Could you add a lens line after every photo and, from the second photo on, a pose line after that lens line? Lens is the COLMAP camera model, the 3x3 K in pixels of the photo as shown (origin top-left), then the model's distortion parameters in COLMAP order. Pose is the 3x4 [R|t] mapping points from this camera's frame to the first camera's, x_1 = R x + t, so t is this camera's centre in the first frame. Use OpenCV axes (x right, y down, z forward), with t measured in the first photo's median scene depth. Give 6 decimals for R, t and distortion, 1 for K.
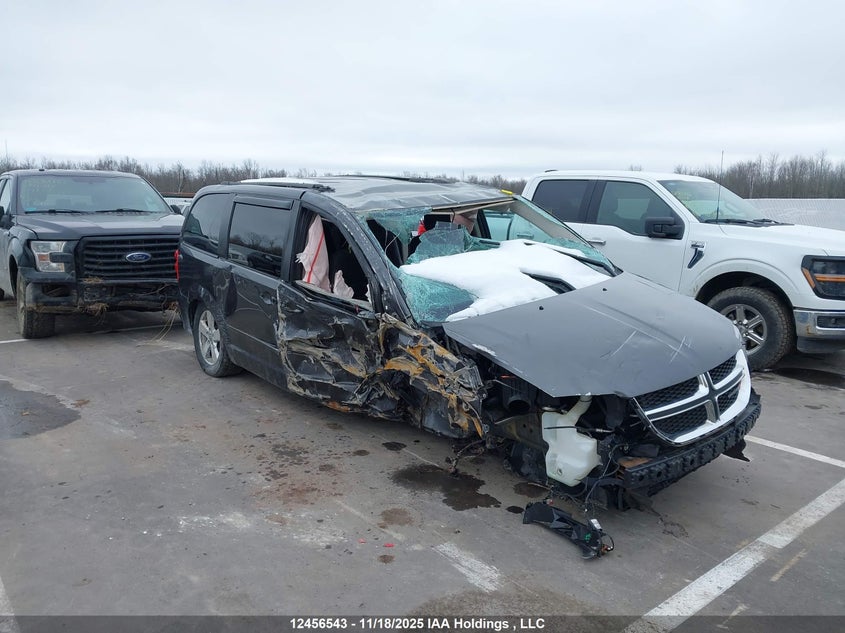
lens RADIAL K [[659.0, 0, 407.8], [0, 659.0, 315.7], [0, 0, 1]] dist [0.041706, -0.078920]
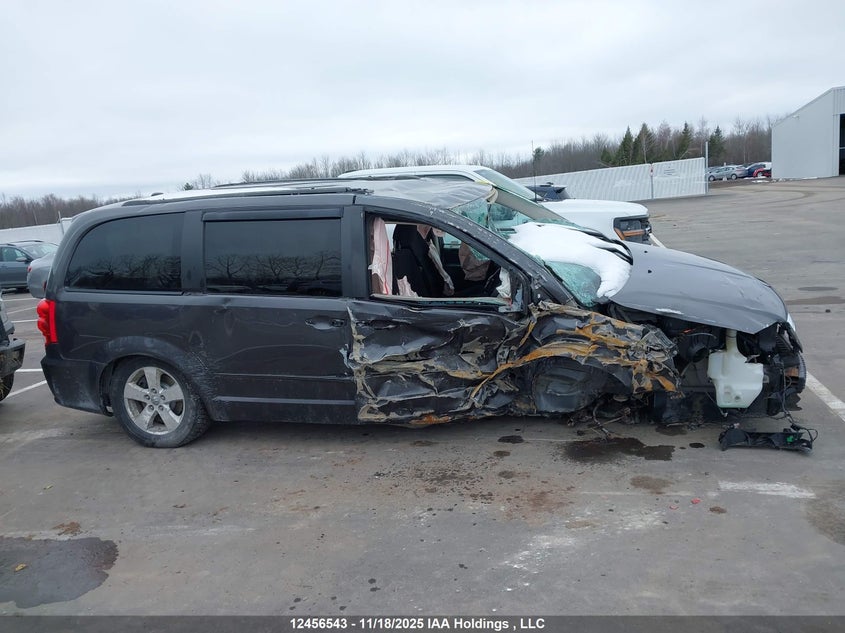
lens RADIAL K [[659.0, 0, 407.8], [0, 659.0, 315.7], [0, 0, 1]] dist [0.041706, -0.078920]
pose [[0.818025, -0.185744, 0.544365, -0.679045], [0.194031, 0.980060, 0.042836, -0.058969], [-0.541467, 0.070583, 0.837754, 0.252127]]
